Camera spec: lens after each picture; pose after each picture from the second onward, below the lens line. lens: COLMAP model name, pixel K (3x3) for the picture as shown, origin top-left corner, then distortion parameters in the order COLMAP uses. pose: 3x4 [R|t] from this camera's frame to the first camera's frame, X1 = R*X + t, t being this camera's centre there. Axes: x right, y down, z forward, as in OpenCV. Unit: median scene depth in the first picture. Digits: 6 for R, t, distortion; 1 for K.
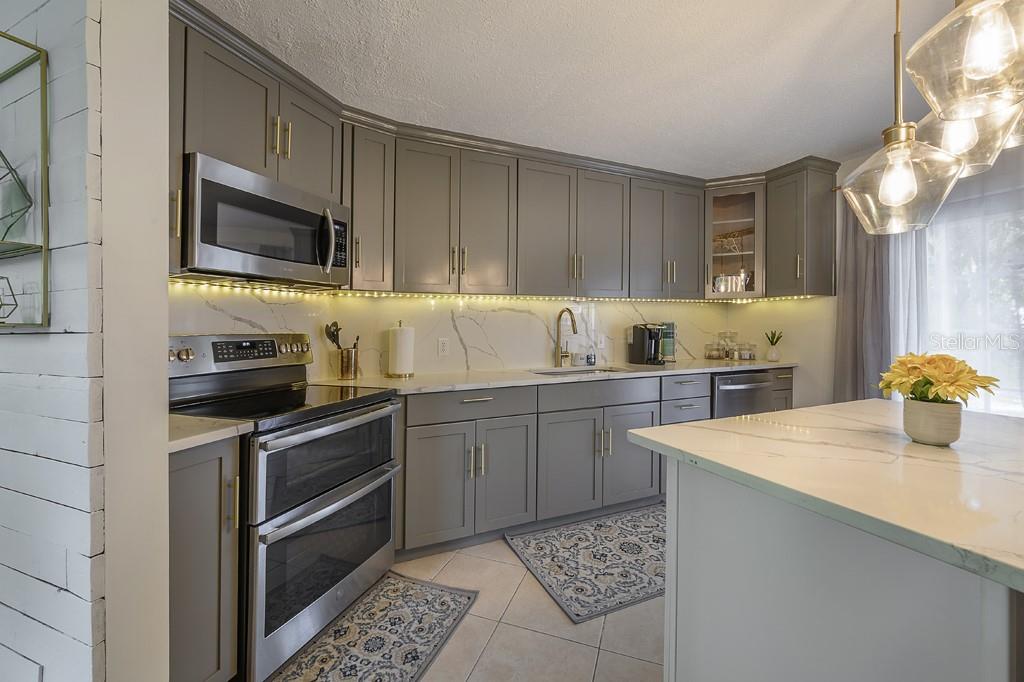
lens RADIAL K [[414.9, 0, 508.0], [0, 414.9, 322.2], [0, 0, 1]] dist [-0.001057, -0.000367]
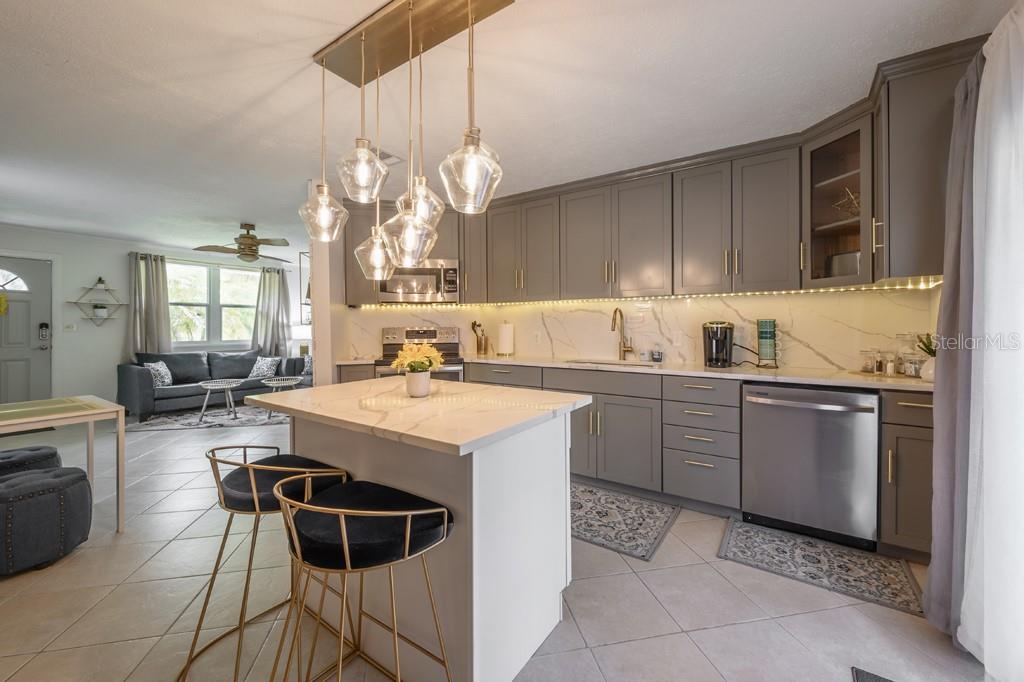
lens RADIAL K [[414.9, 0, 508.0], [0, 414.9, 322.2], [0, 0, 1]] dist [-0.001057, -0.000367]
pose [[0.524990, 0.001520, -0.851107, 0.914357], [0.011074, 0.999902, 0.008616, -0.007724], [0.851036, -0.013948, 0.524922, 0.146655]]
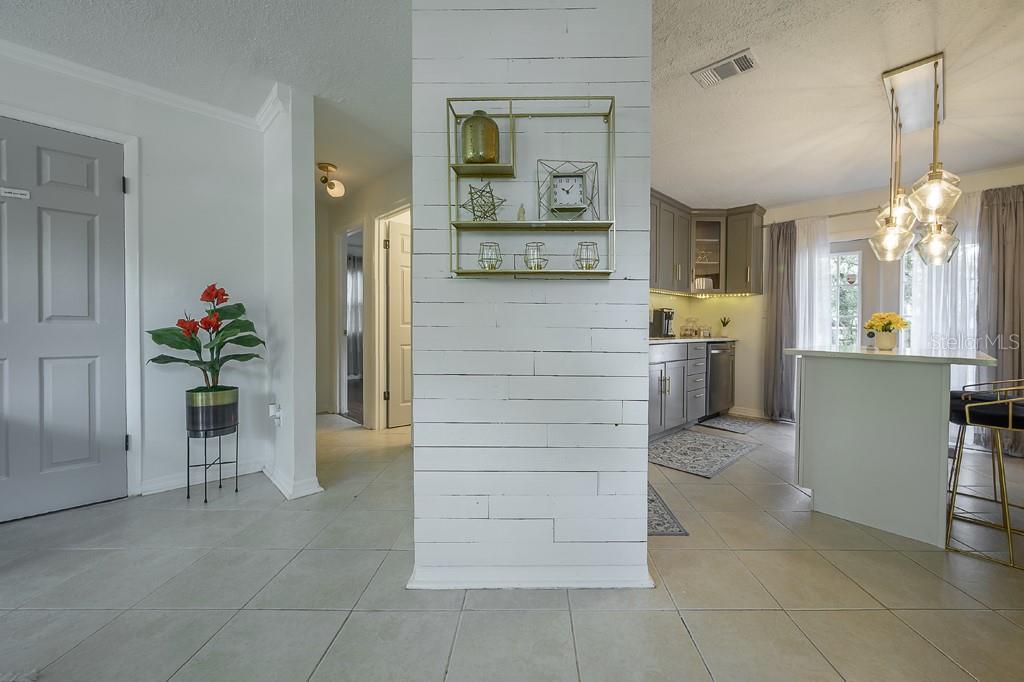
lens RADIAL K [[422.1, 0, 554.2], [0, 422.1, 327.7], [0, 0, 1]] dist [-0.001268, 0.000060]
pose [[0.915096, 0.016930, 0.402880, -0.597308], [-0.025628, 0.999540, 0.016210, 0.058009], [-0.402420, -0.025159, 0.915109, -0.157711]]
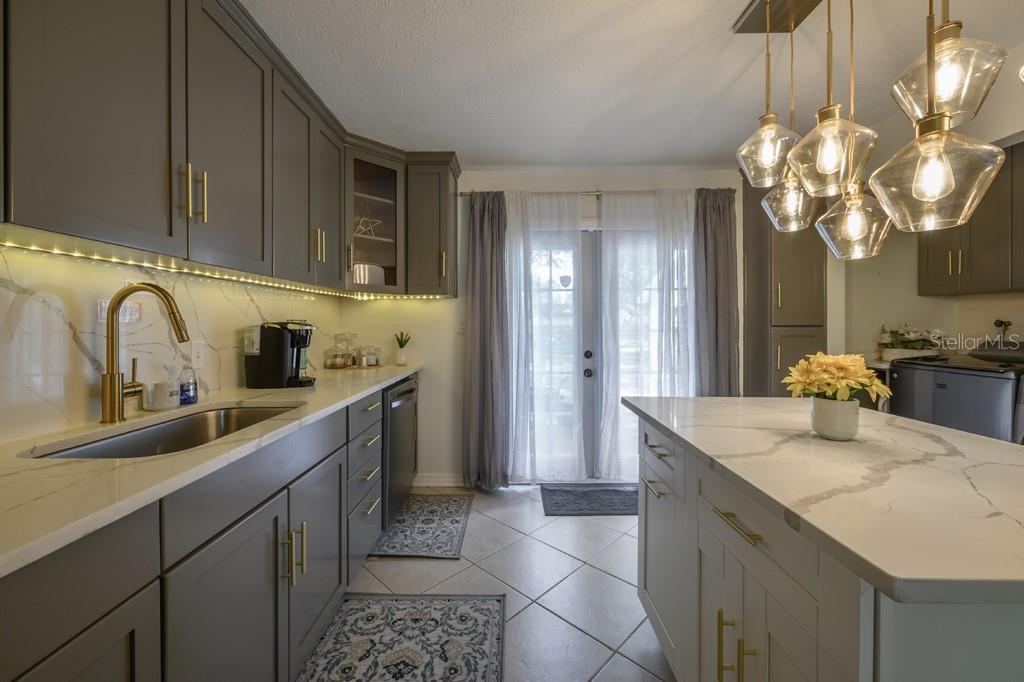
lens RADIAL K [[411.1, 0, 526.2], [0, 411.1, 322.3], [0, 0, 1]] dist [0.002150, 0.000434]
pose [[0.383632, 0.013755, 0.923384, -0.103803], [-0.015274, 0.999847, -0.008548, 0.003957], [-0.923360, -0.010825, 0.383783, 0.449889]]
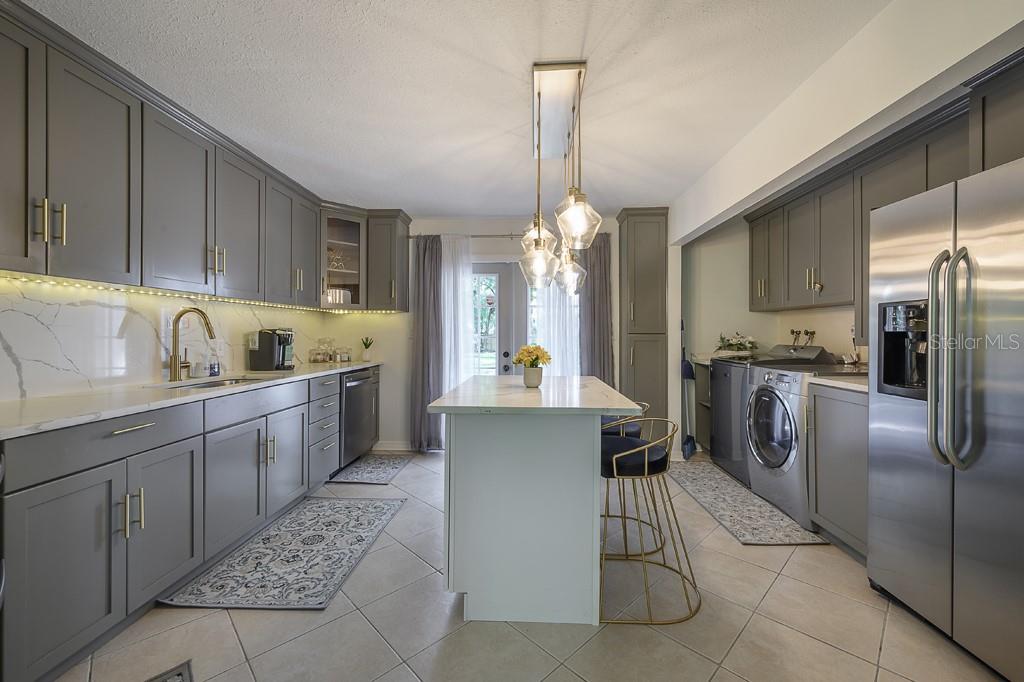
lens RADIAL K [[405.3, 0, 535.1], [0, 405.3, 329.6], [0, 0, 1]] dist [0.000426, 0.000057]
pose [[0.397830, 0.021062, 0.917218, -0.319722], [-0.018776, 0.999714, -0.014812, 0.007816], [-0.917267, -0.011329, 0.398111, 0.051584]]
